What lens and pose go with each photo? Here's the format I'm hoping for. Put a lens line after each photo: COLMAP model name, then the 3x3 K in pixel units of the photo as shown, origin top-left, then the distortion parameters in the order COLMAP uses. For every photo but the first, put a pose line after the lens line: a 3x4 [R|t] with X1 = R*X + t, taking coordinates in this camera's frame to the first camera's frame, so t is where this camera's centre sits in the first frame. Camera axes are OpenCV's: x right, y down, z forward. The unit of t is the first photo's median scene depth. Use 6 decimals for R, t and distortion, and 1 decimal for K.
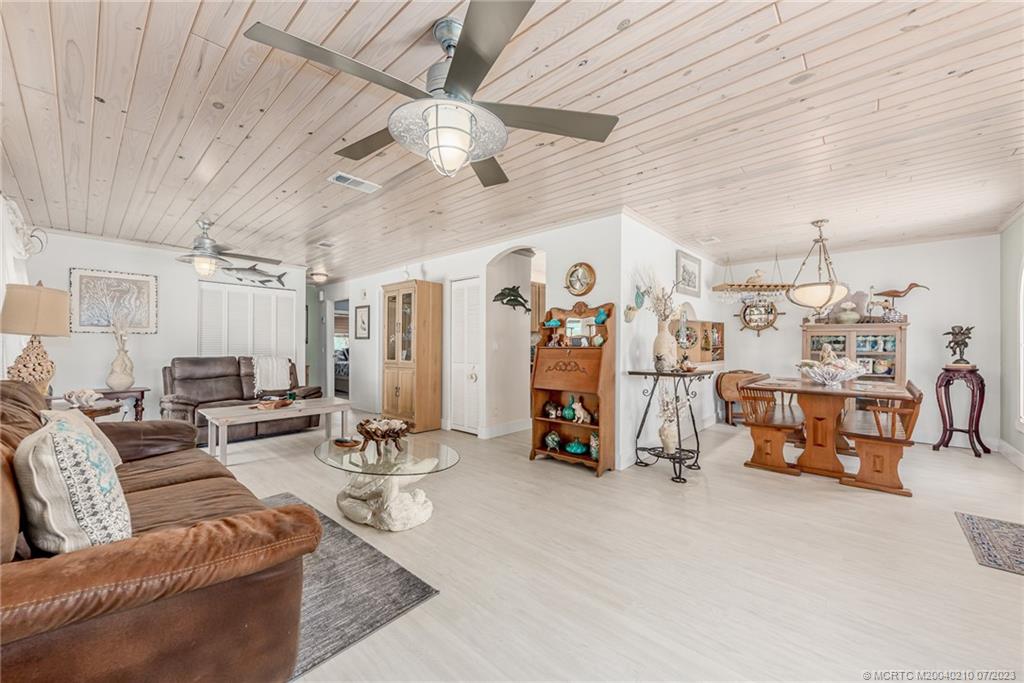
lens RADIAL K [[393.7, 0, 507.6], [0, 393.7, 346.5], [0, 0, 1]] dist [0.020975, -0.011328]
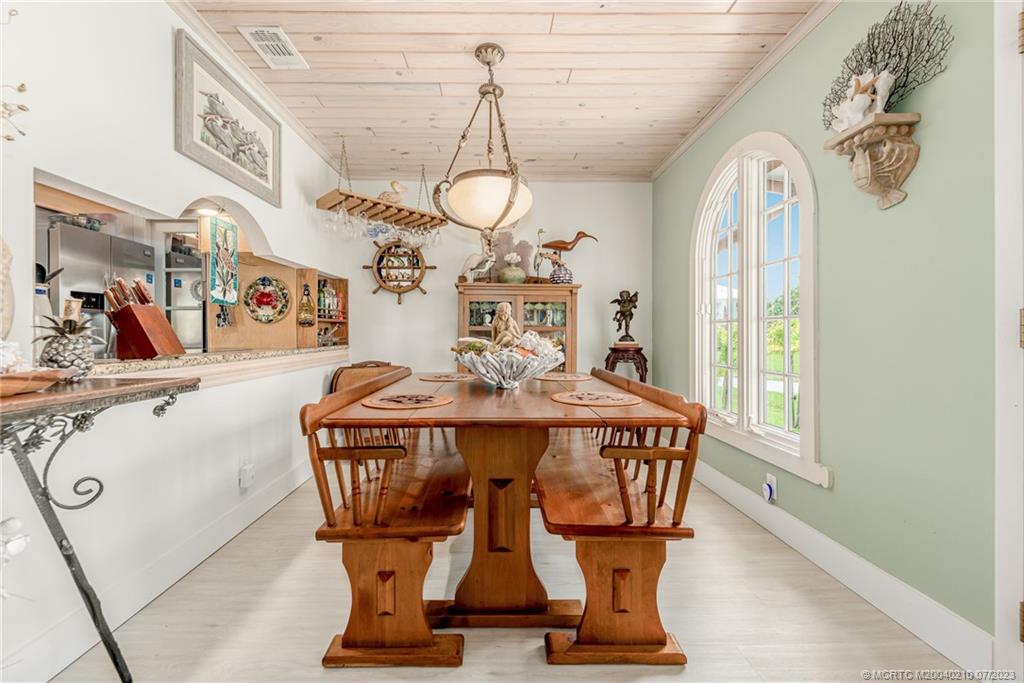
lens RADIAL K [[406.5, 0, 496.1], [0, 406.5, 334.6], [0, 0, 1]] dist [-0.000114, 0.000005]
pose [[0.734837, -0.002958, 0.678237, 0.395138], [0.004374, 0.999990, -0.000378, 0.027387], [-0.678229, 0.003244, 0.734843, 0.548659]]
